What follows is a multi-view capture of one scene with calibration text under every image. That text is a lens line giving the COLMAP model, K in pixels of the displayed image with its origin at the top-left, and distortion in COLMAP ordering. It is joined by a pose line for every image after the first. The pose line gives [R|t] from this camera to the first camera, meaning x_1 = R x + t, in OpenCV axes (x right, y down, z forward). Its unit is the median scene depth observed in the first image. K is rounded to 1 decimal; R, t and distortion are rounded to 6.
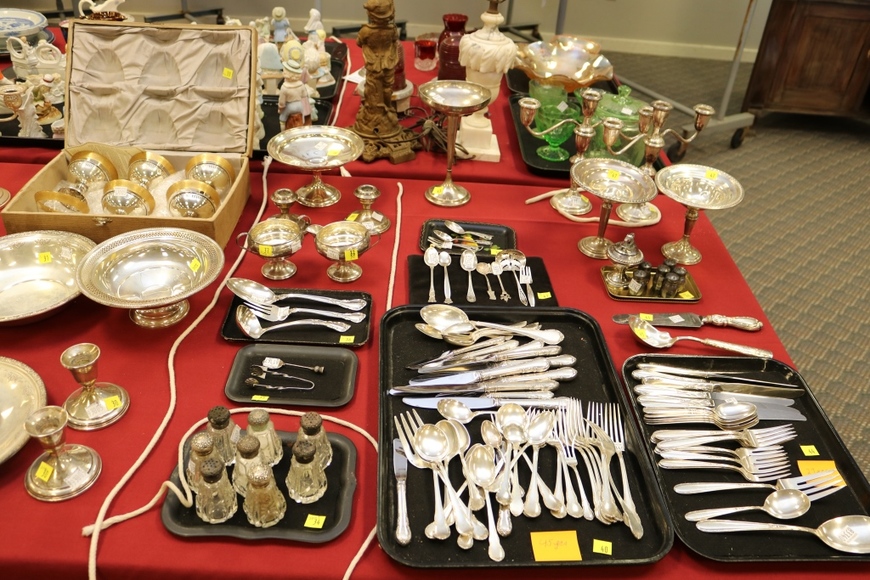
lens RADIAL K [[764.1, 0, 435.0], [0, 764.1, 290.0], [0, 0, 1]] dist [-0.162675, 0.142554]
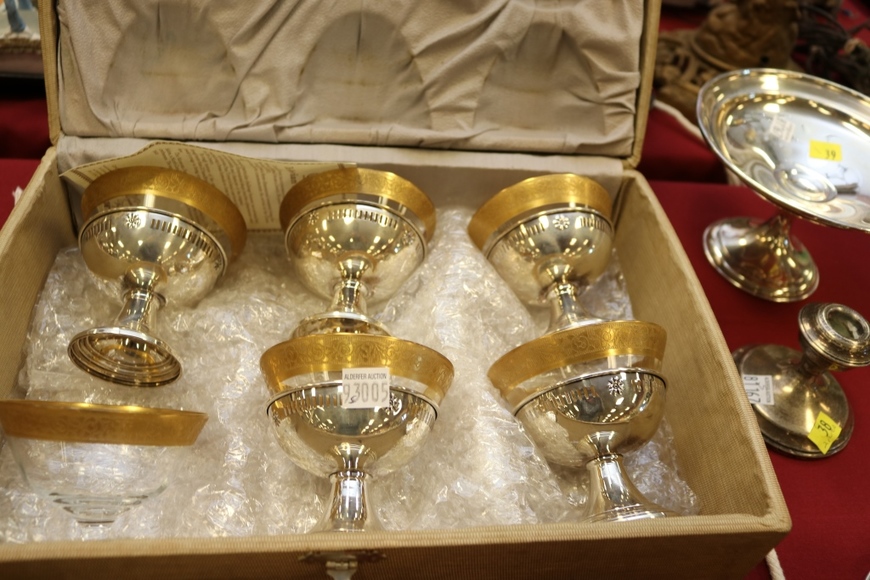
lens RADIAL K [[764.1, 0, 435.0], [0, 764.1, 290.0], [0, 0, 1]] dist [-0.162675, 0.142554]
pose [[0.992367, -0.025196, 0.120720, -0.394780], [0.001607, 0.981466, 0.191630, -0.195443], [-0.123311, -0.189973, 0.974015, 0.694724]]
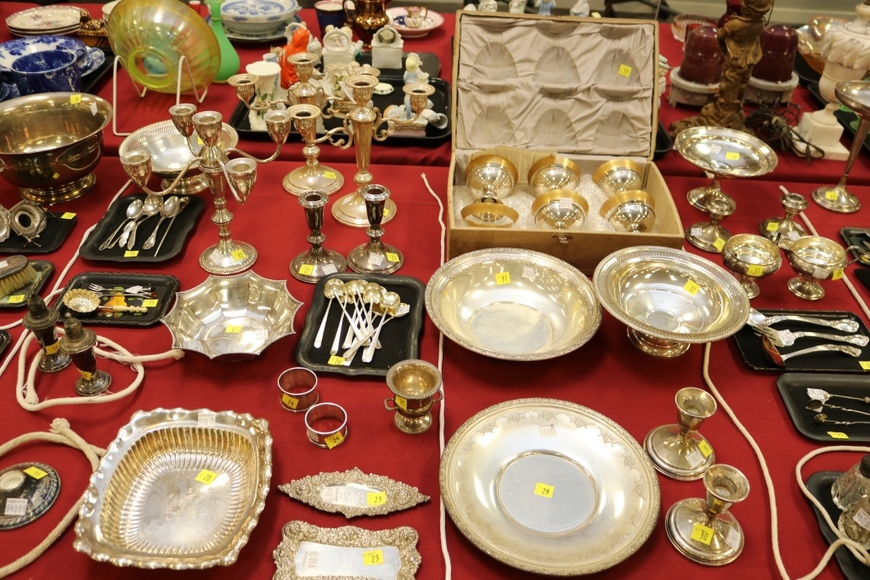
lens RADIAL K [[764.1, 0, 435.0], [0, 764.1, 290.0], [0, 0, 1]] dist [-0.162675, 0.142554]
pose [[0.999516, -0.010830, -0.029179, -0.512255], [0.012166, 0.998867, 0.046005, -0.064379], [0.028648, -0.046337, 0.998515, 0.047355]]
